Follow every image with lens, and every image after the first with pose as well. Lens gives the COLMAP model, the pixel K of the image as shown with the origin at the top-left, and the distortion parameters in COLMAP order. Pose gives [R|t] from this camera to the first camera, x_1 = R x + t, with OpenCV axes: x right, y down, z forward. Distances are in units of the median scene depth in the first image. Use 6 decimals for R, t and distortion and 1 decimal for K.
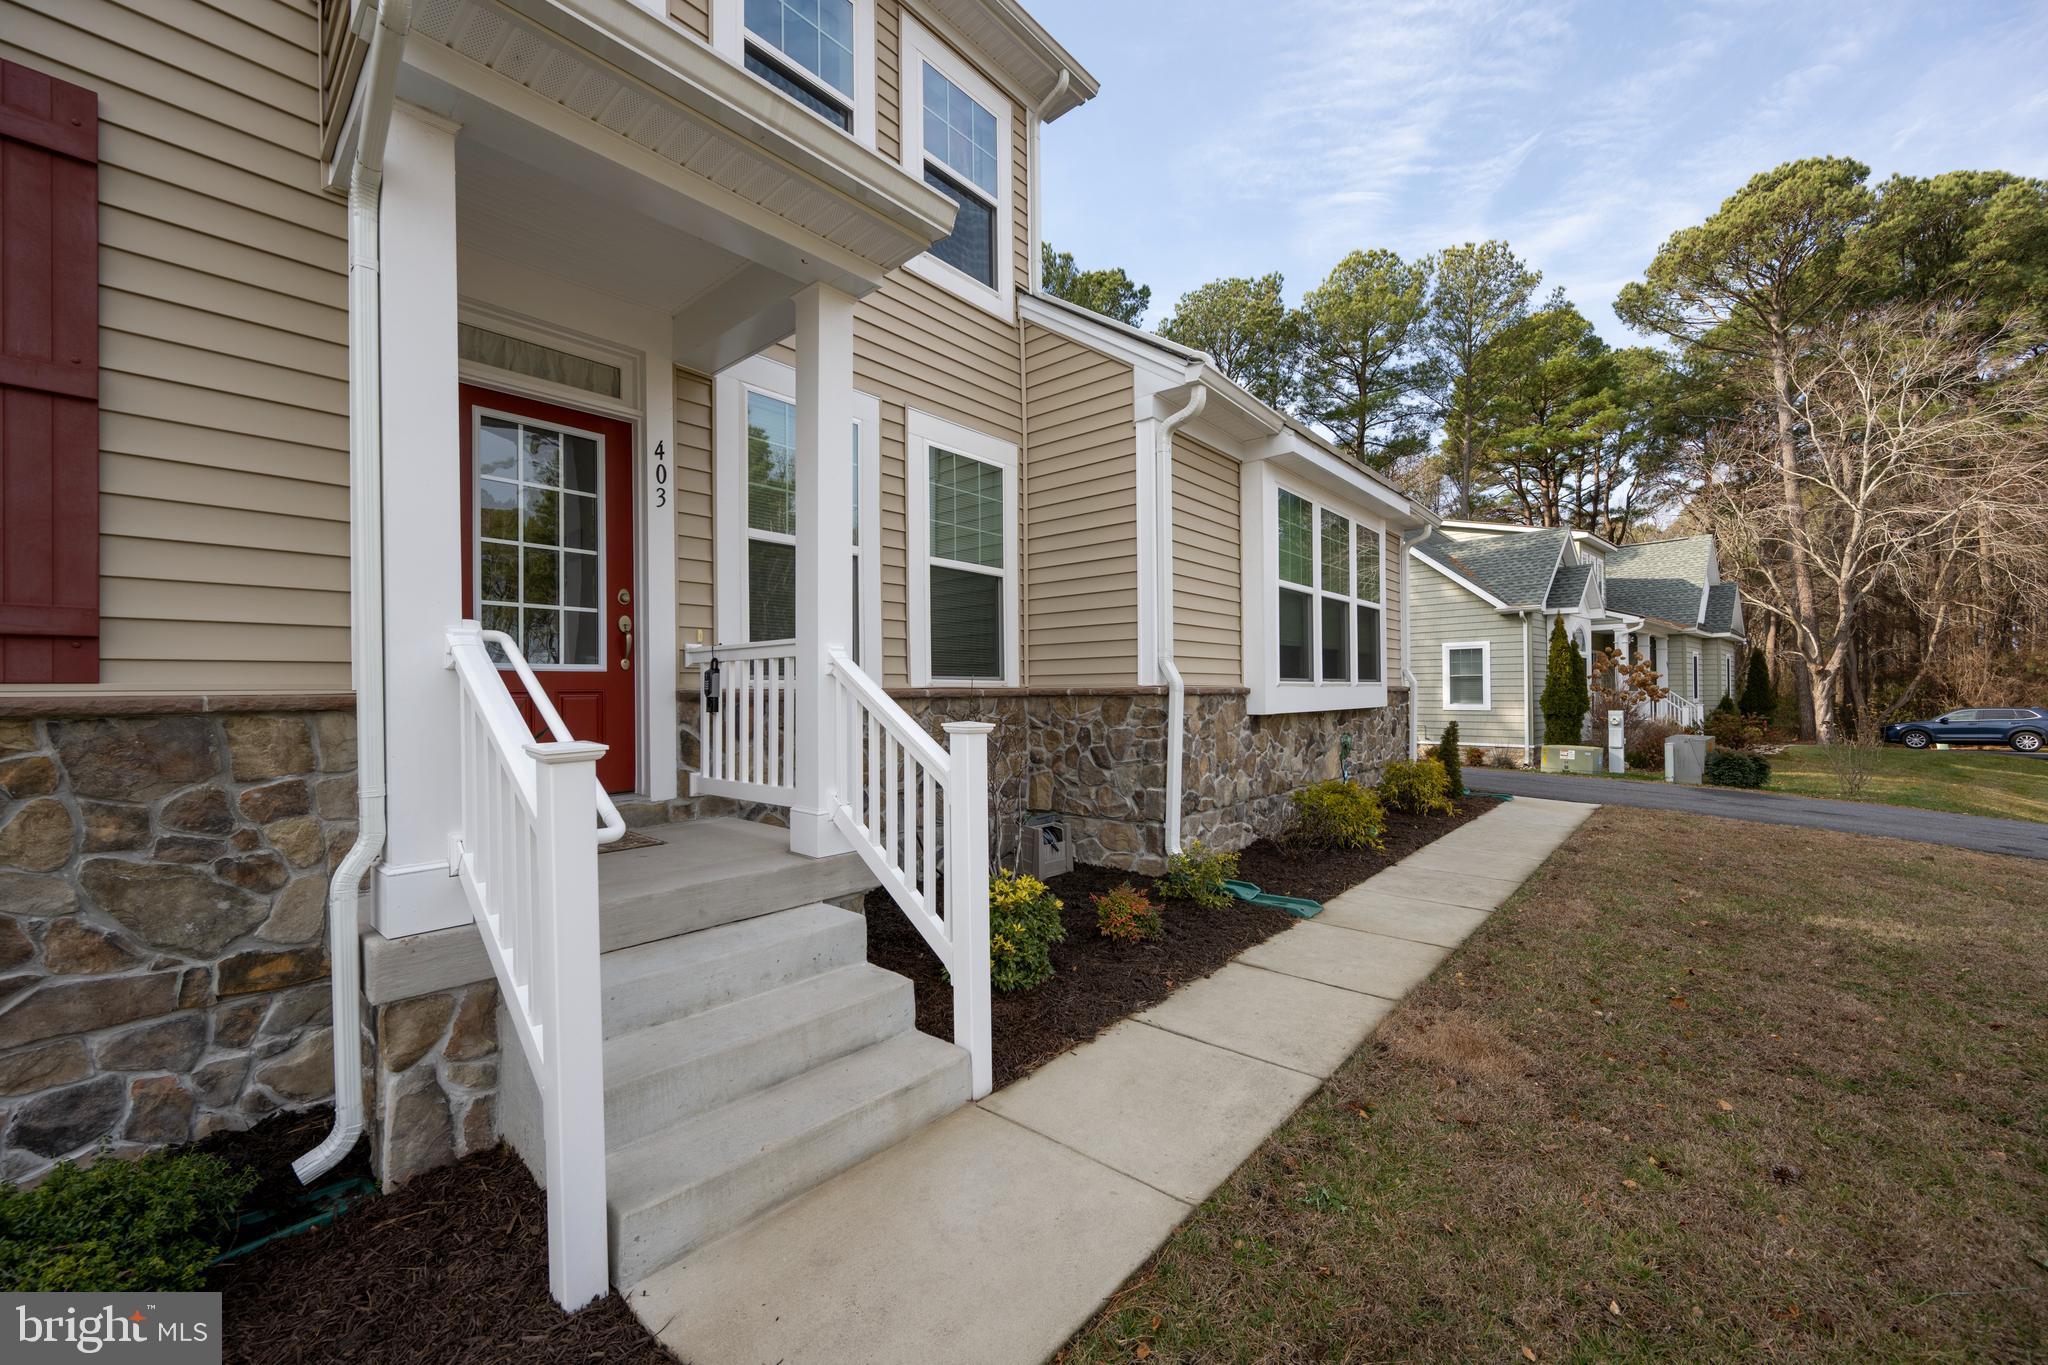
lens RADIAL K [[789.3, 0, 978.0], [0, 789.3, 628.7], [0, 0, 1]] dist [-0.000143, -0.000042]
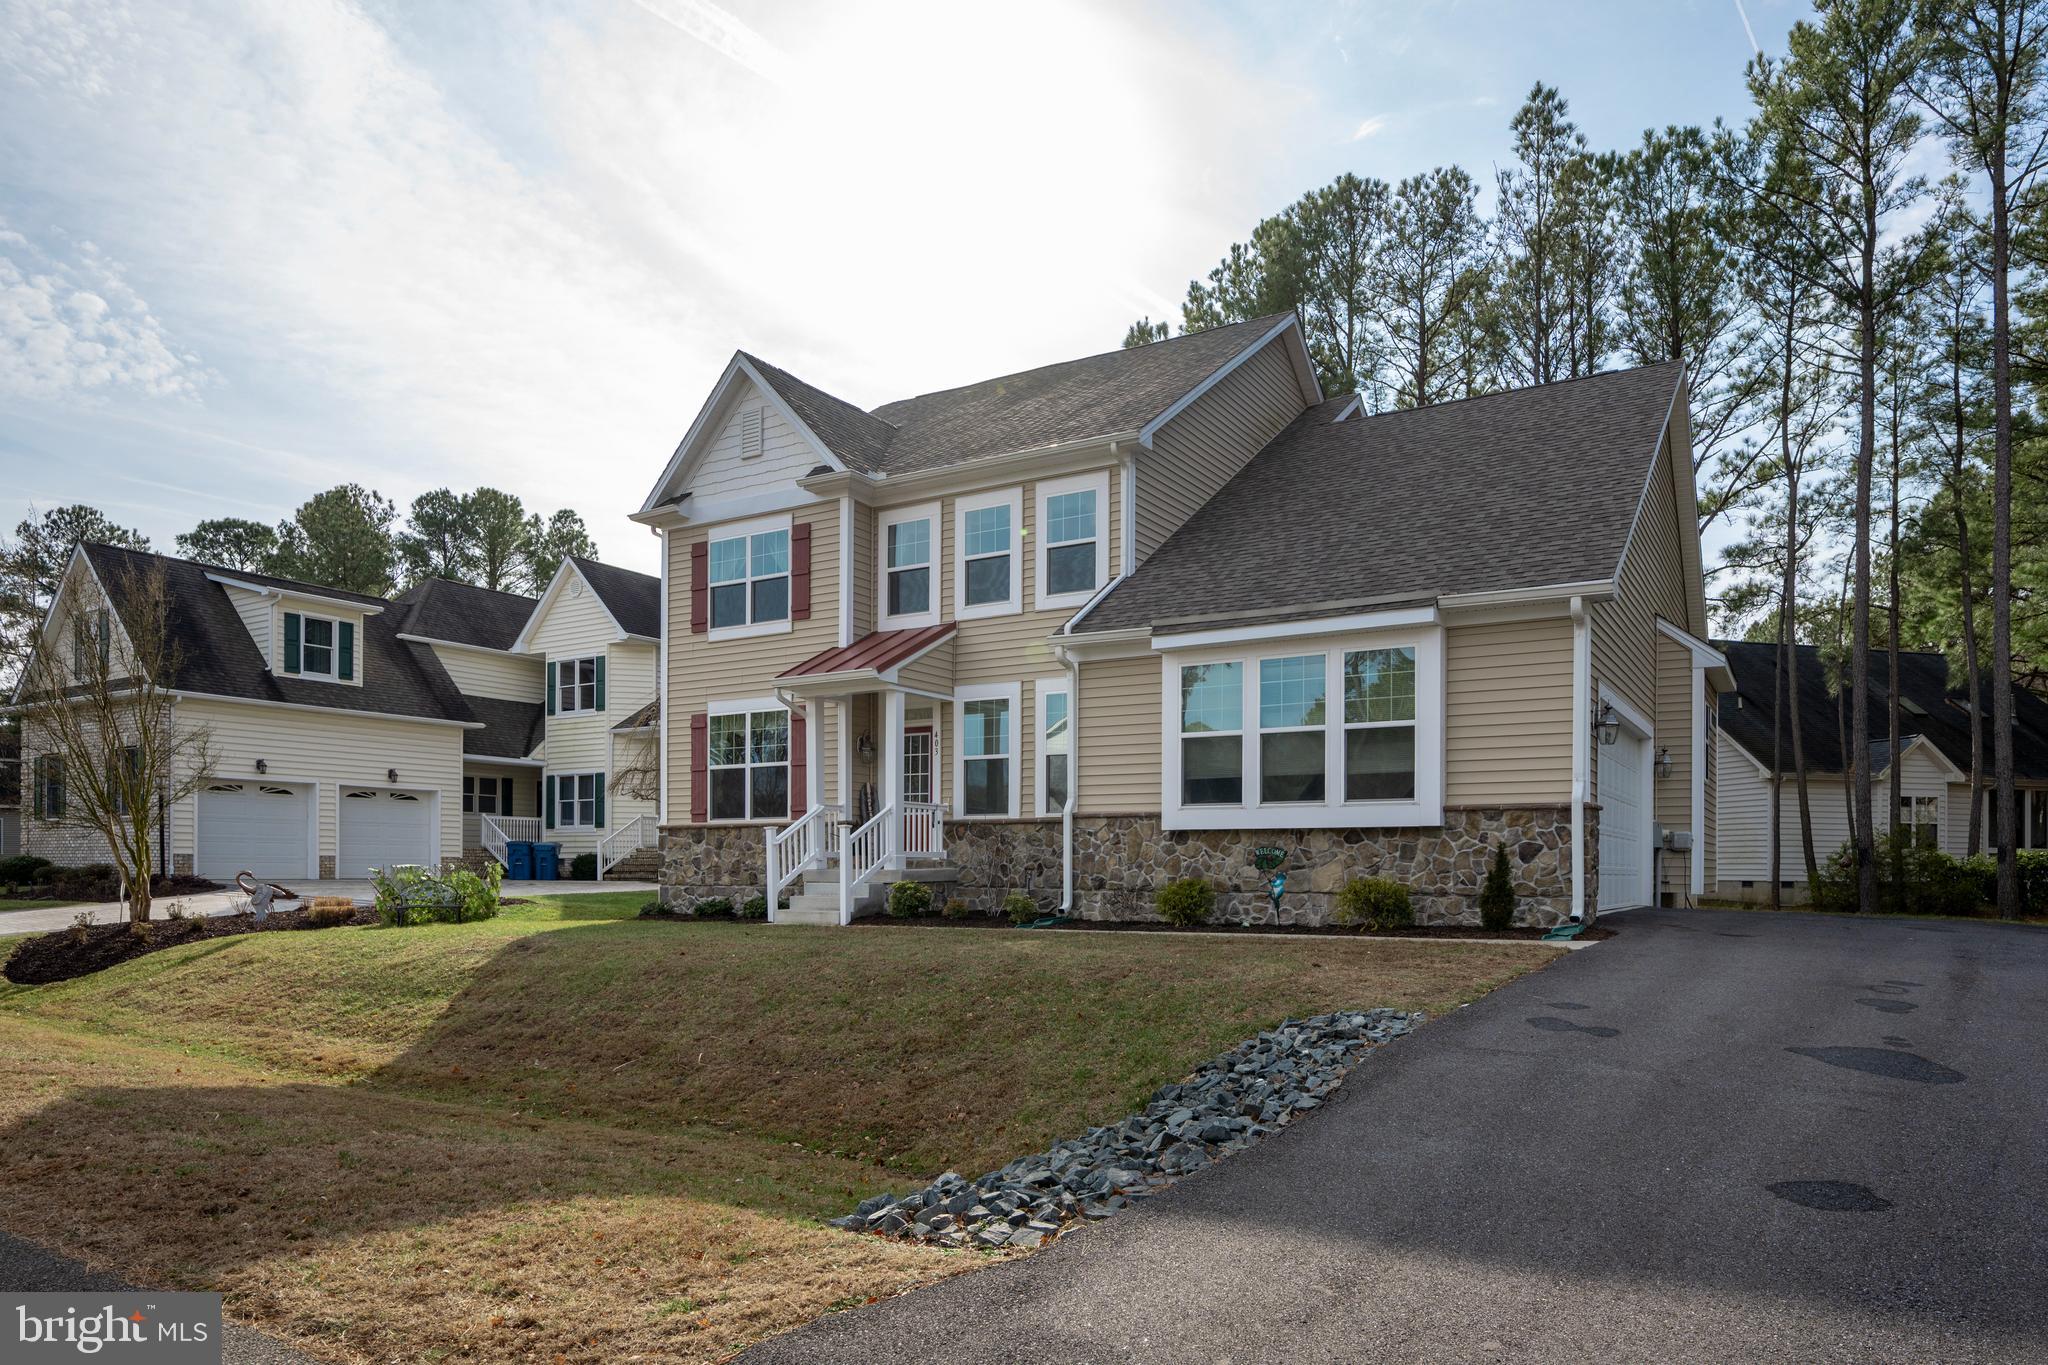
lens RADIAL K [[1236.5, 0, 1024.0], [0, 1236.5, 682.5], [0, 0, 1]] dist [-0.002059, -0.000106]
pose [[0.190504, -0.132754, -0.972669, 2.709082], [0.075203, 0.989876, -0.120373, 0.099981], [0.978802, -0.050216, 0.198559, 0.330404]]
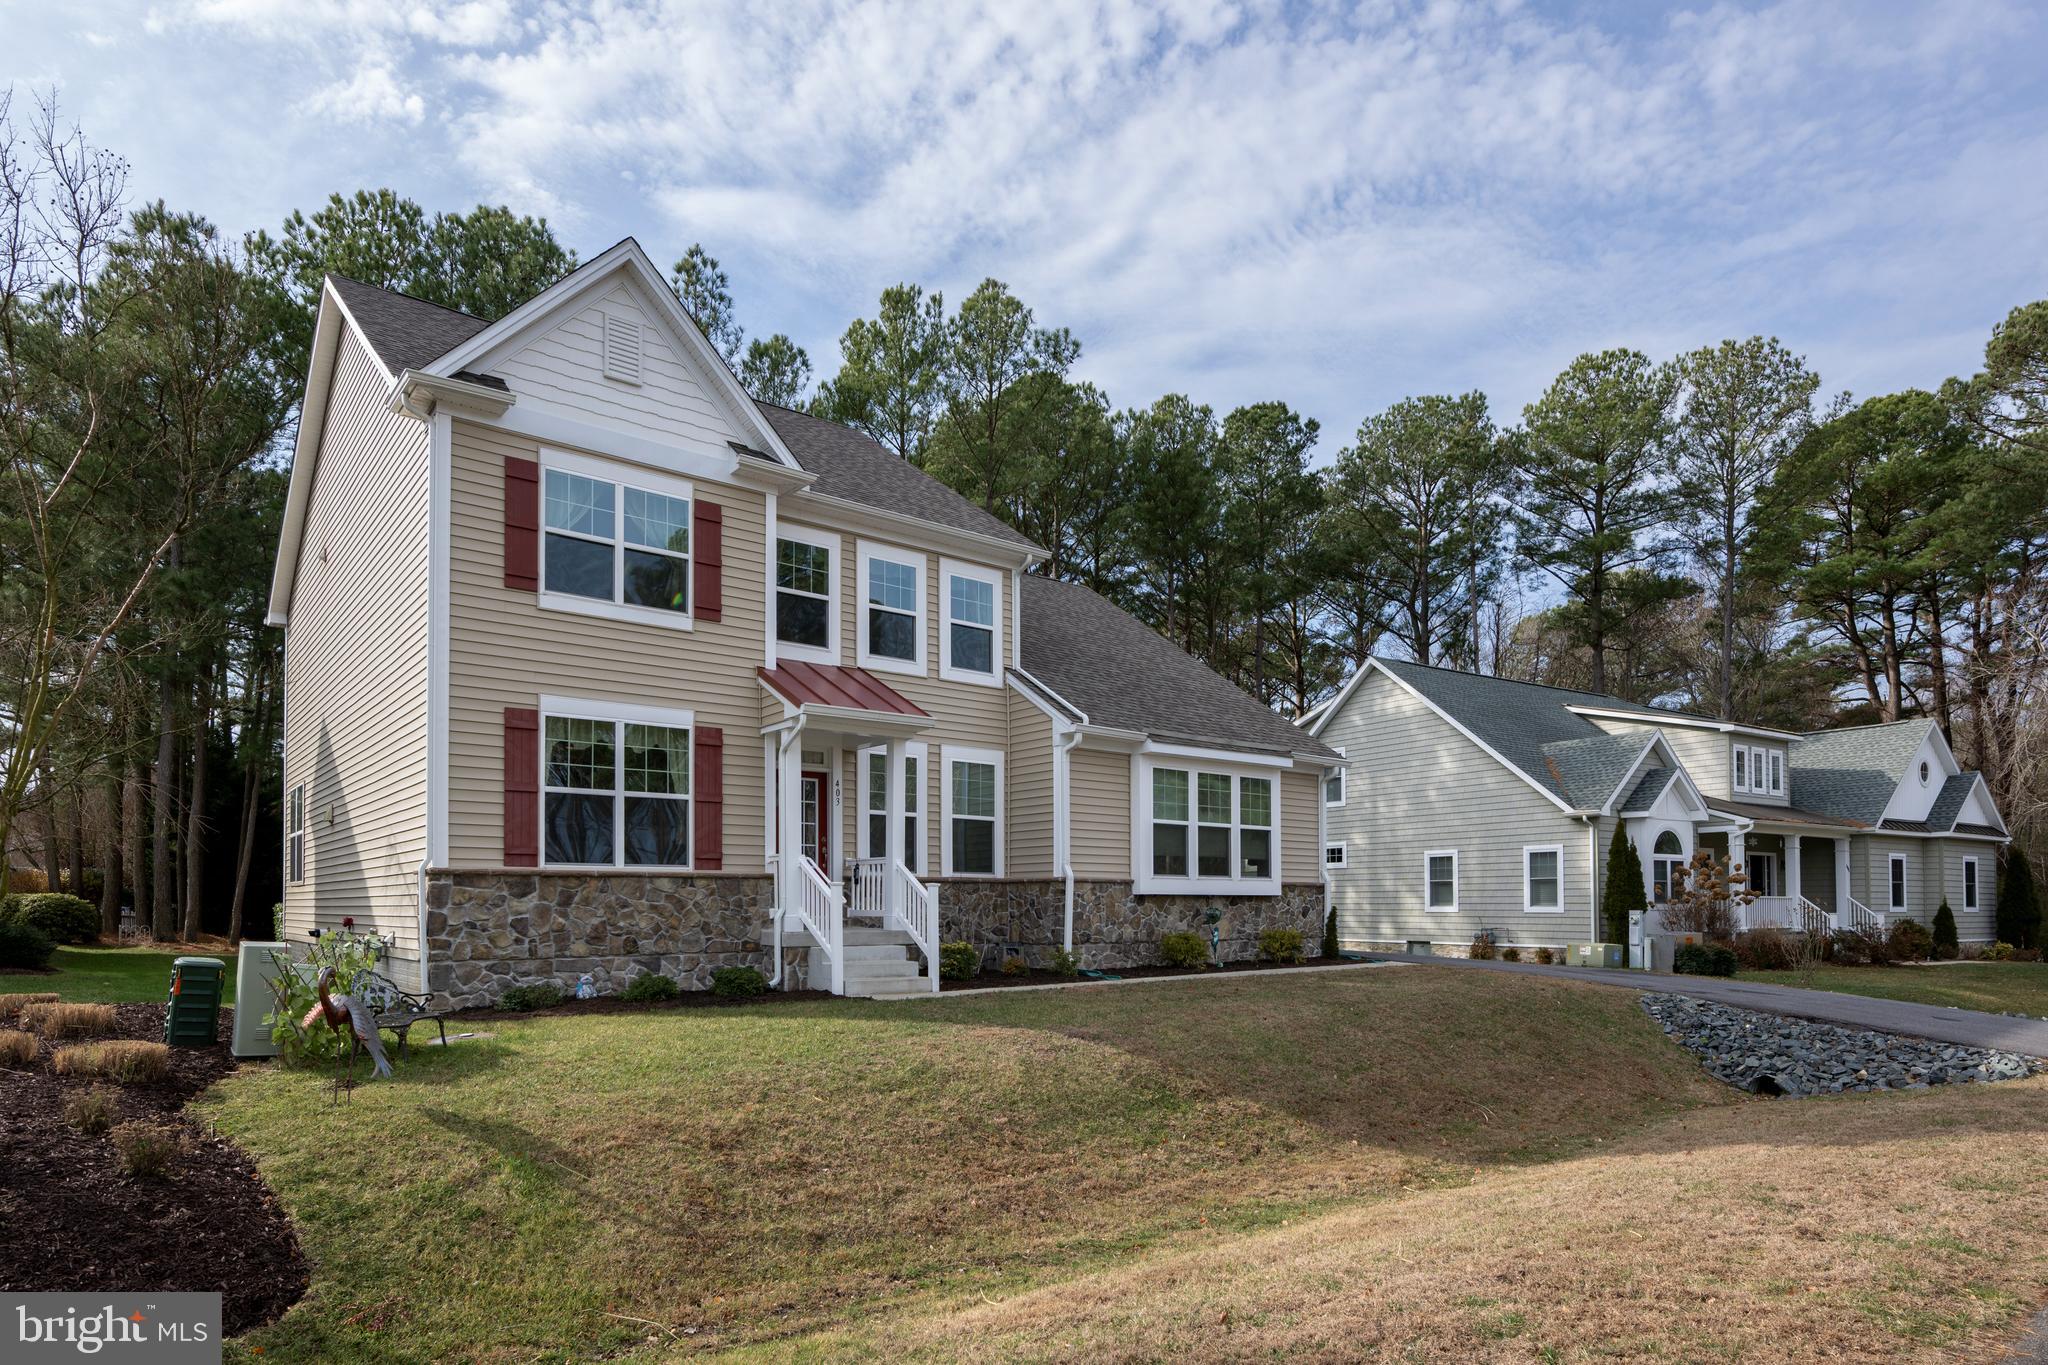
lens RADIAL K [[1198.9, 0, 1024.0], [0, 1198.9, 682.5], [0, 0, 1]] dist [-0.001352, 0.000803]
pose [[0.990075, -0.019070, -0.139238, 0.521927], [0.004088, 0.994240, -0.107103, -0.088064], [0.140479, 0.105471, 0.984450, -1.939536]]
